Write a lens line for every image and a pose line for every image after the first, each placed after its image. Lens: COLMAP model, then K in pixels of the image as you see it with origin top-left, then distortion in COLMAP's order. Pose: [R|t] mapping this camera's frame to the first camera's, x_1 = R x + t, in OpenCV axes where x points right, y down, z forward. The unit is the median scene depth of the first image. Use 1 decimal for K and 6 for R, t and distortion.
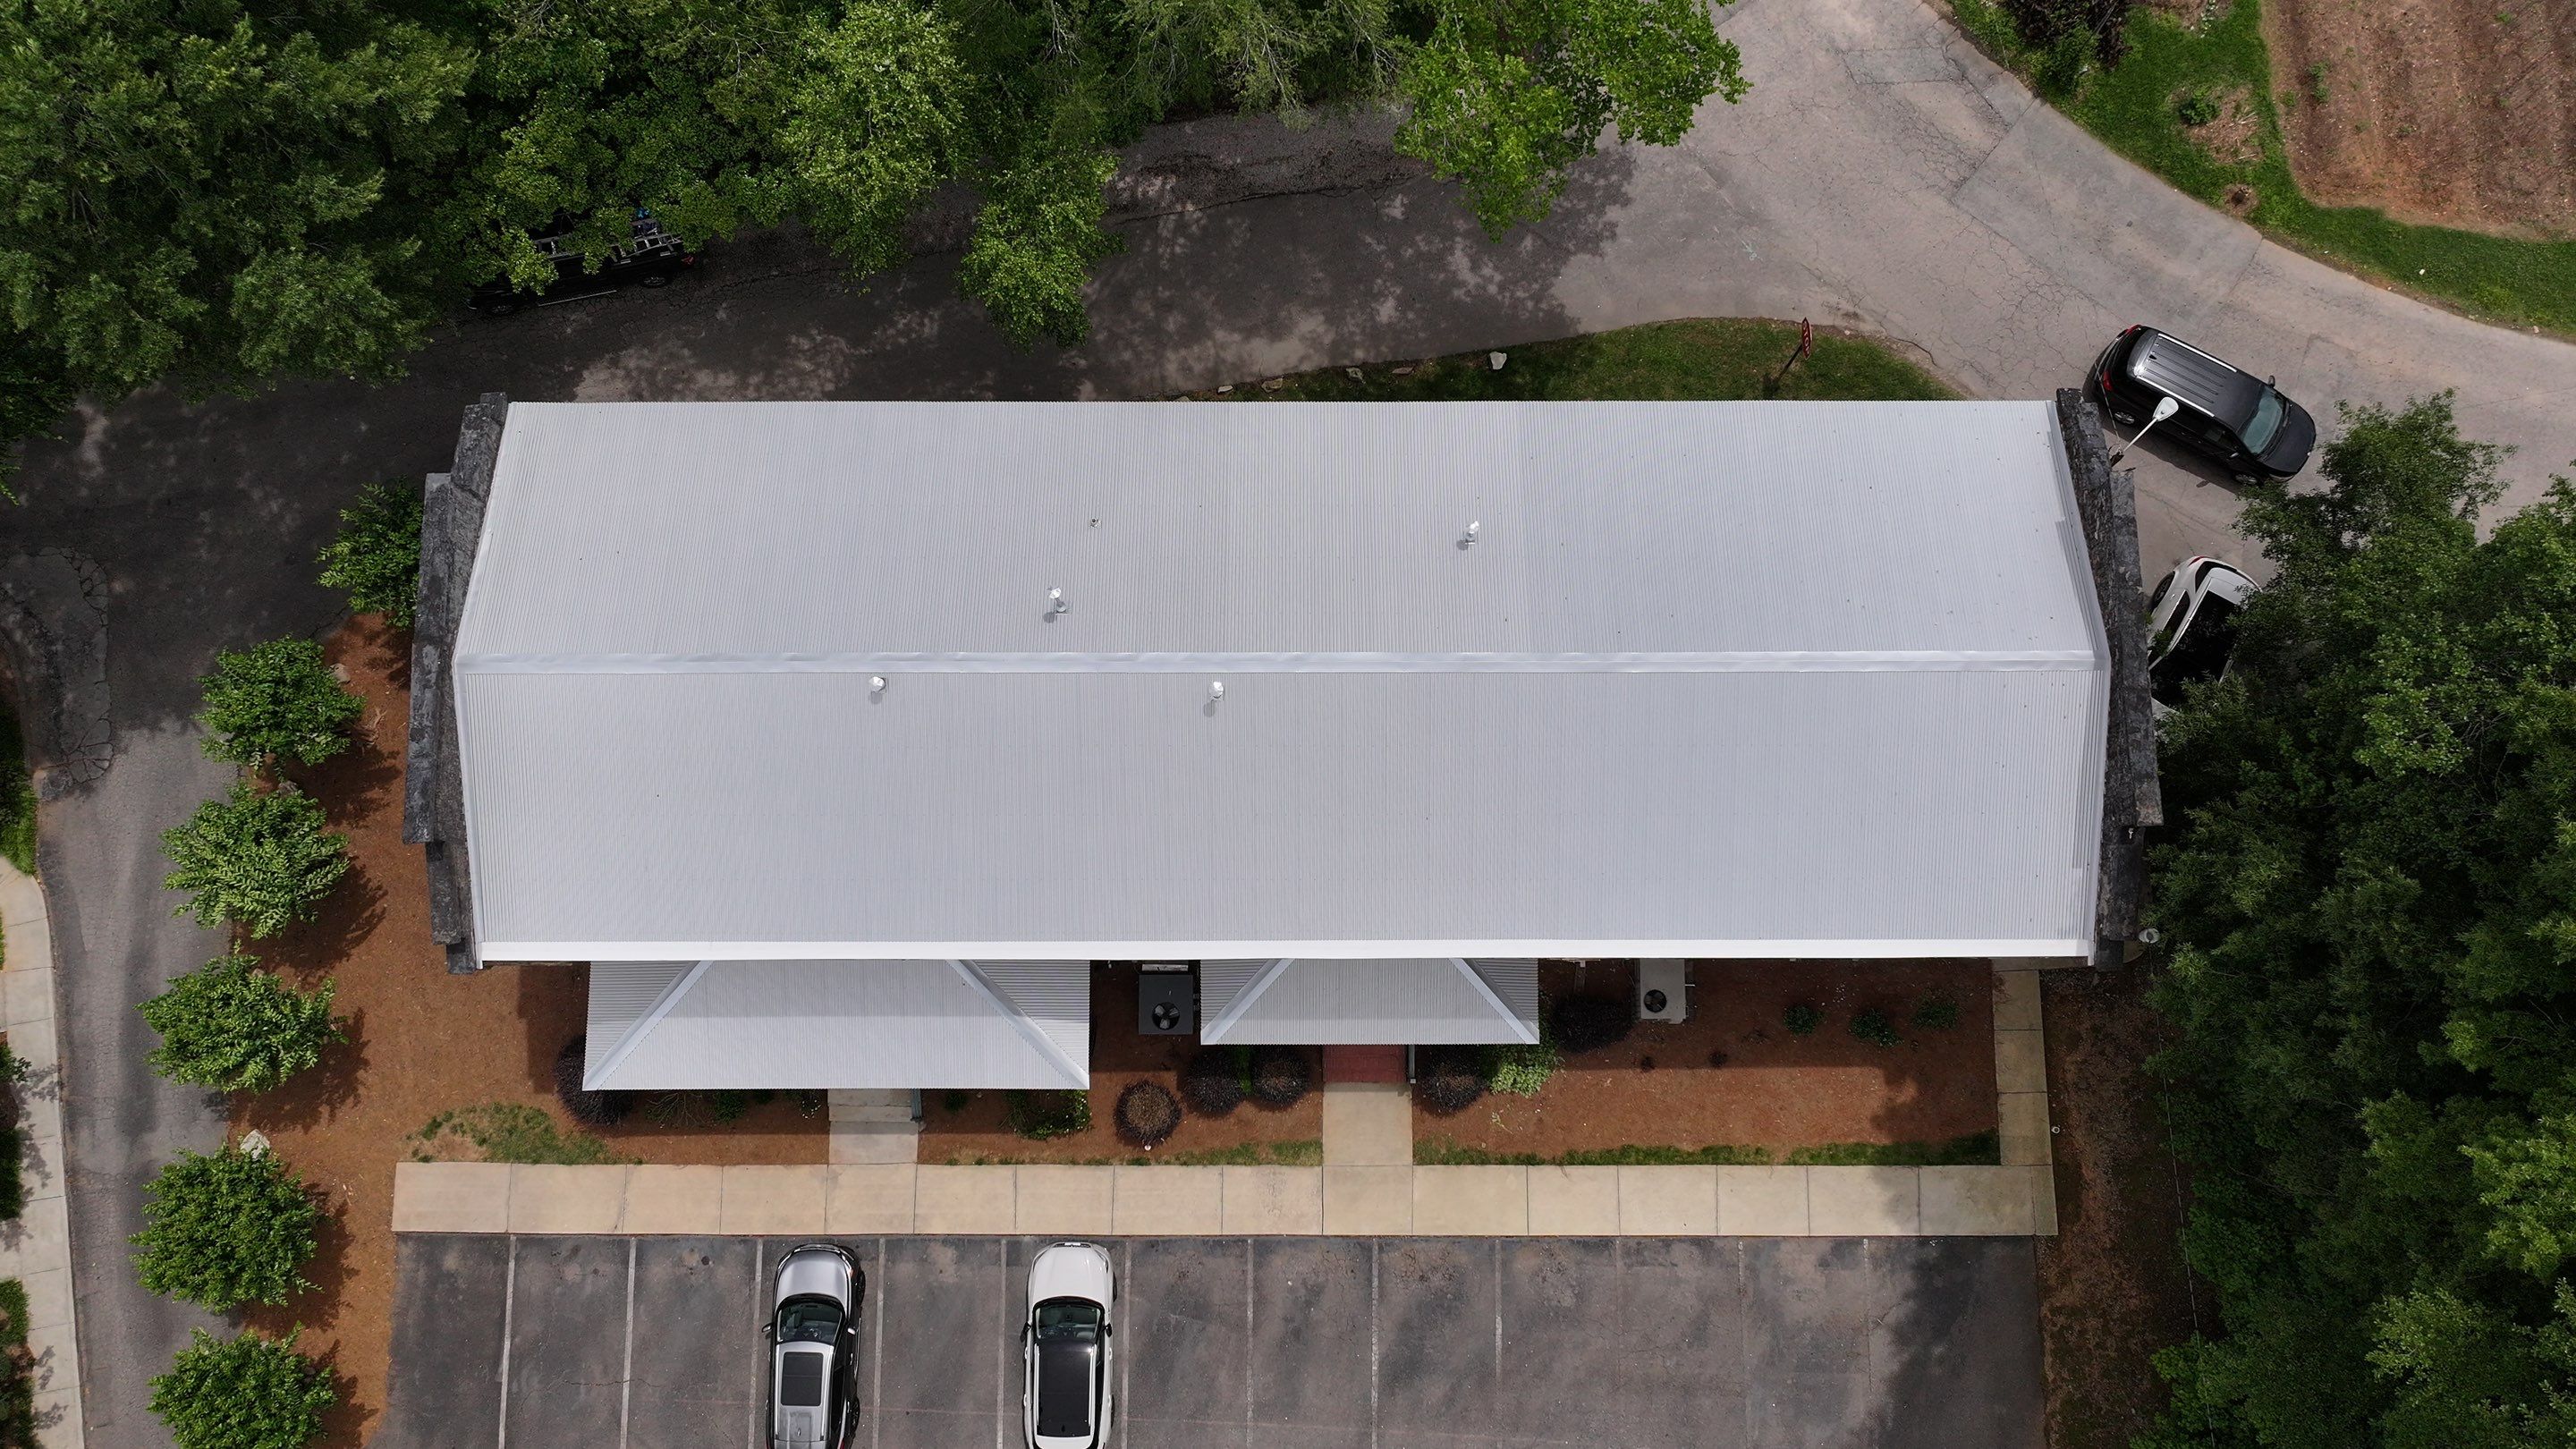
lens RADIAL K [[2066.3, 0, 1293.0], [0, 2066.3, 730.2], [0, 0, 1]] dist [0.002954, -0.006275]
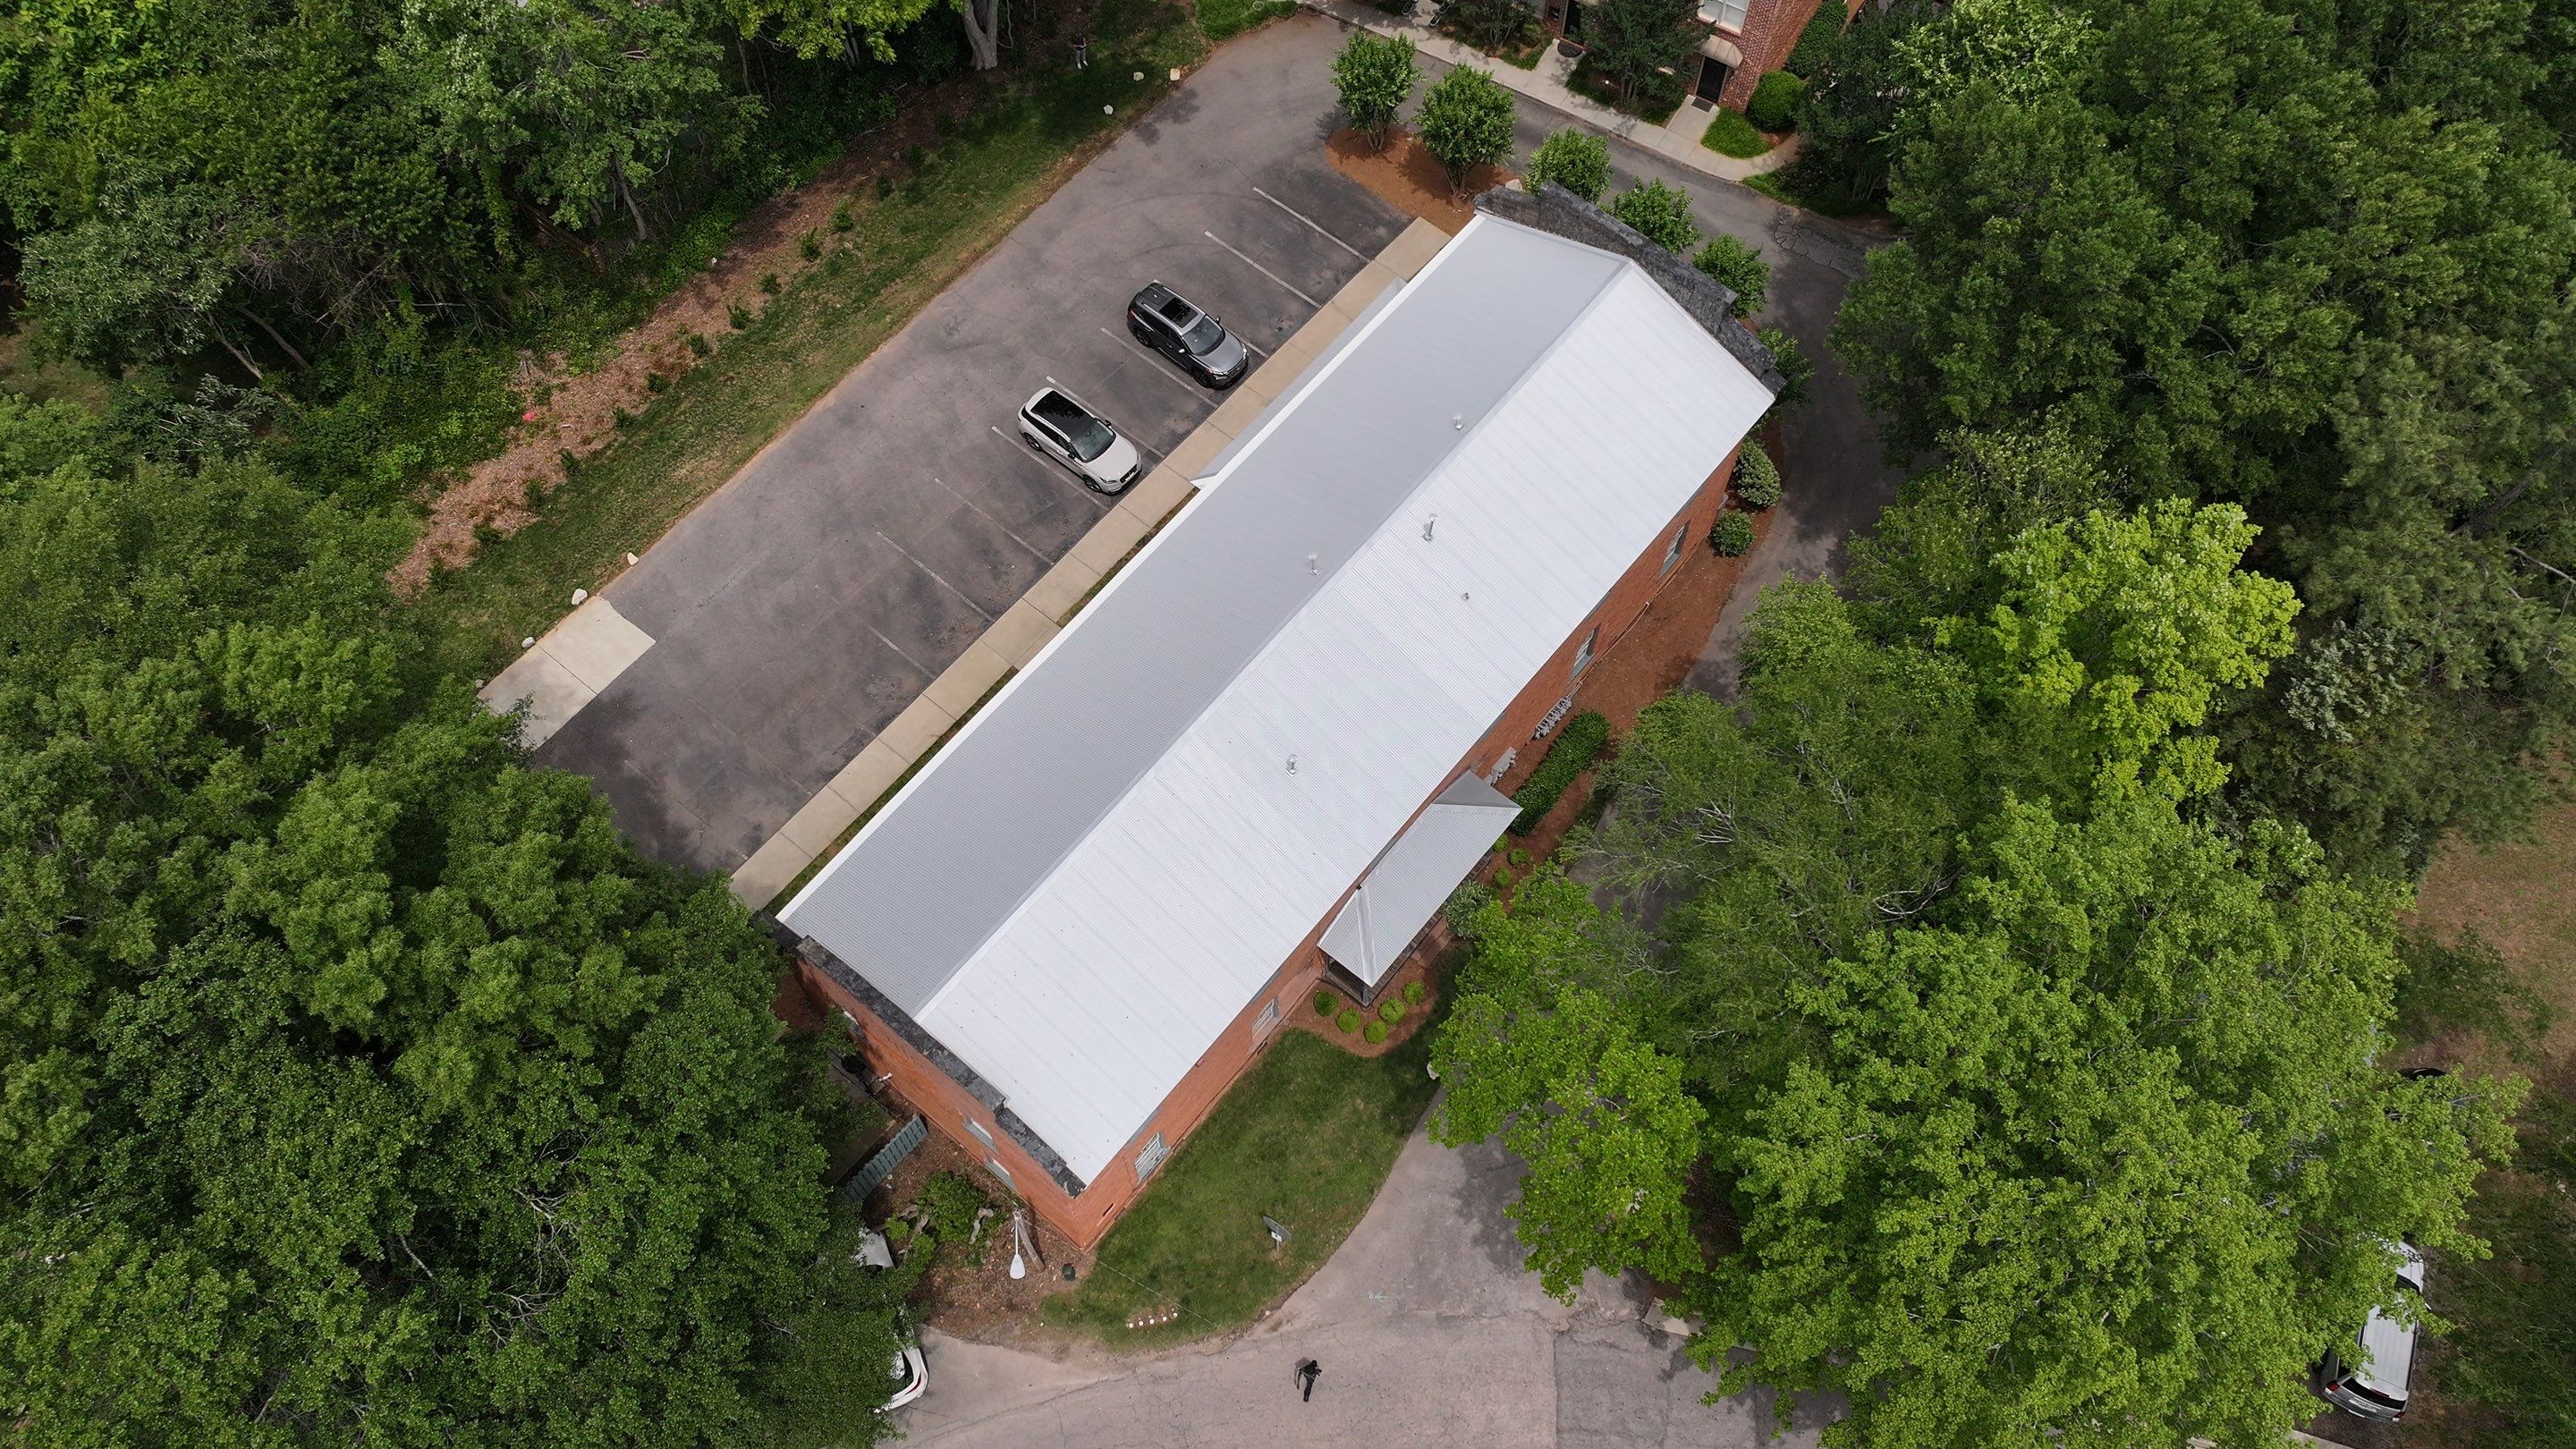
lens RADIAL K [[2066.3, 0, 1290.6], [0, 2066.3, 724.0], [0, 0, 1]] dist [0.002954, -0.006275]
pose [[-0.637918, 0.686578, -0.348813, 0.460649], [-0.761247, -0.493693, 0.420440, -0.553796], [0.116458, 0.533739, 0.837592, -0.147038]]
